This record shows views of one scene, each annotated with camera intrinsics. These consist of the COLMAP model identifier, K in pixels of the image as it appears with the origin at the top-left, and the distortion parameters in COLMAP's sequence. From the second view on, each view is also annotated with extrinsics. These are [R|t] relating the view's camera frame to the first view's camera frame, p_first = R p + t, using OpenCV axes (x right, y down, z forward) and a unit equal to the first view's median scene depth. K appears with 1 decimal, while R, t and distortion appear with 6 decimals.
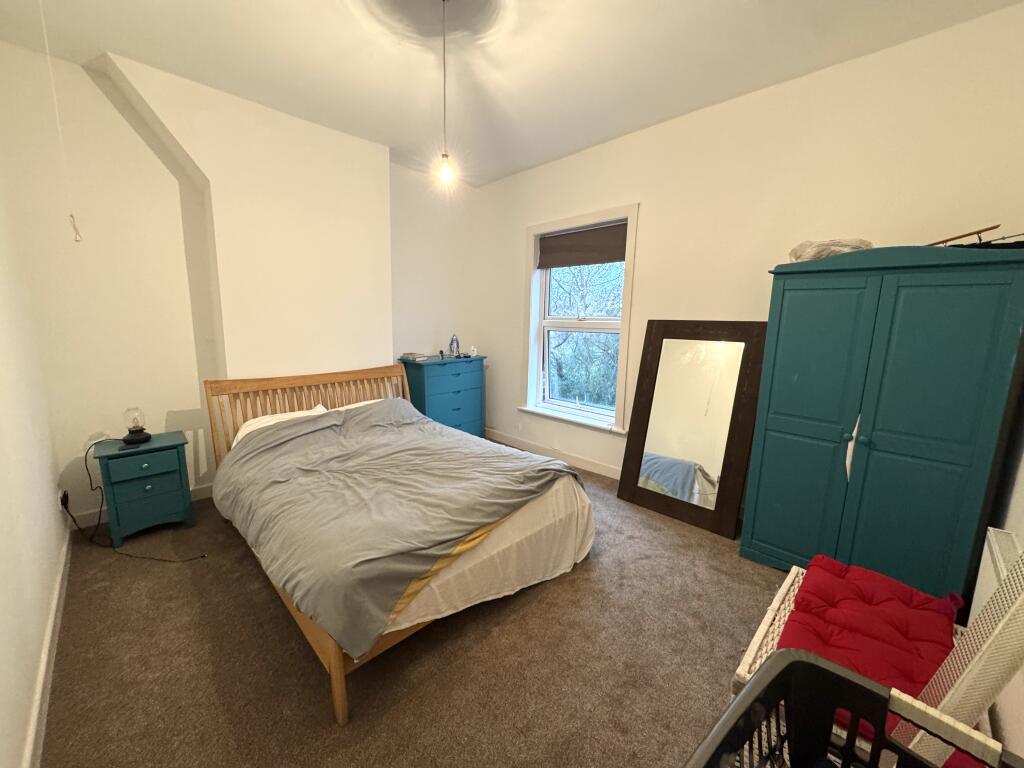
lens RADIAL K [[405.2, 0, 514.4], [0, 405.2, 387.2], [0, 0, 1]] dist [-0.002545, -0.000136]
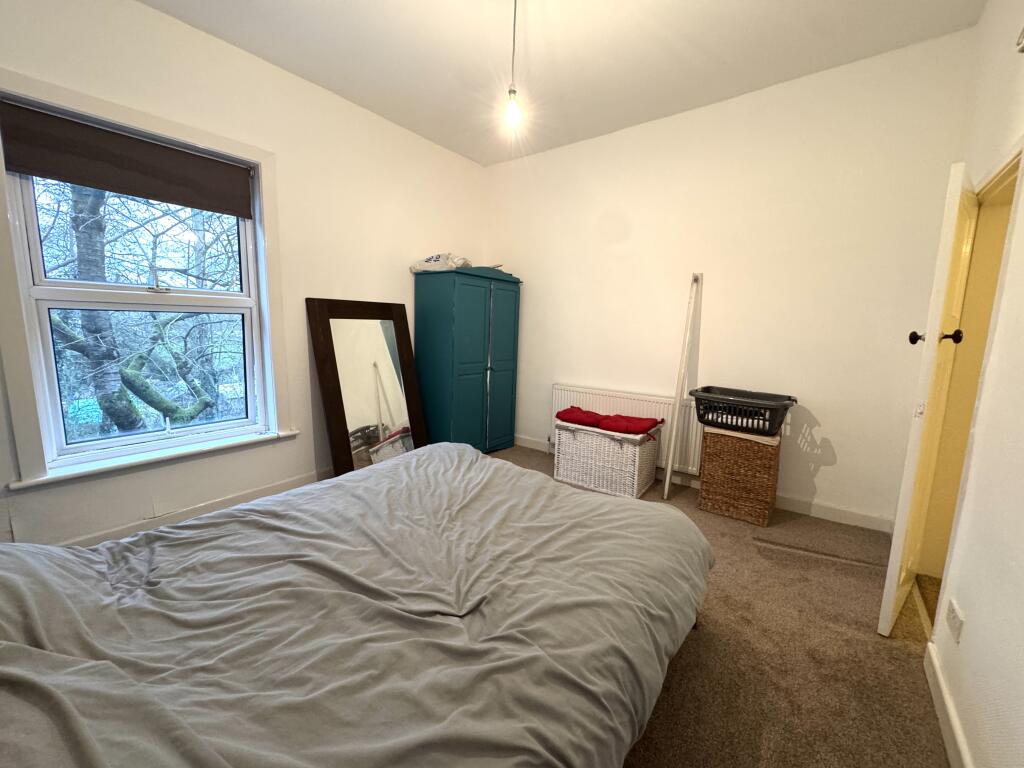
lens RADIAL K [[405.2, 0, 511.5], [0, 405.2, 381.5], [0, 0, 1]] dist [-0.002545, -0.000136]
pose [[-0.131799, -0.164180, 0.977586, -0.797181], [0.137150, 0.973684, 0.182015, -0.110470], [-0.981743, 0.158065, -0.105814, 0.857790]]
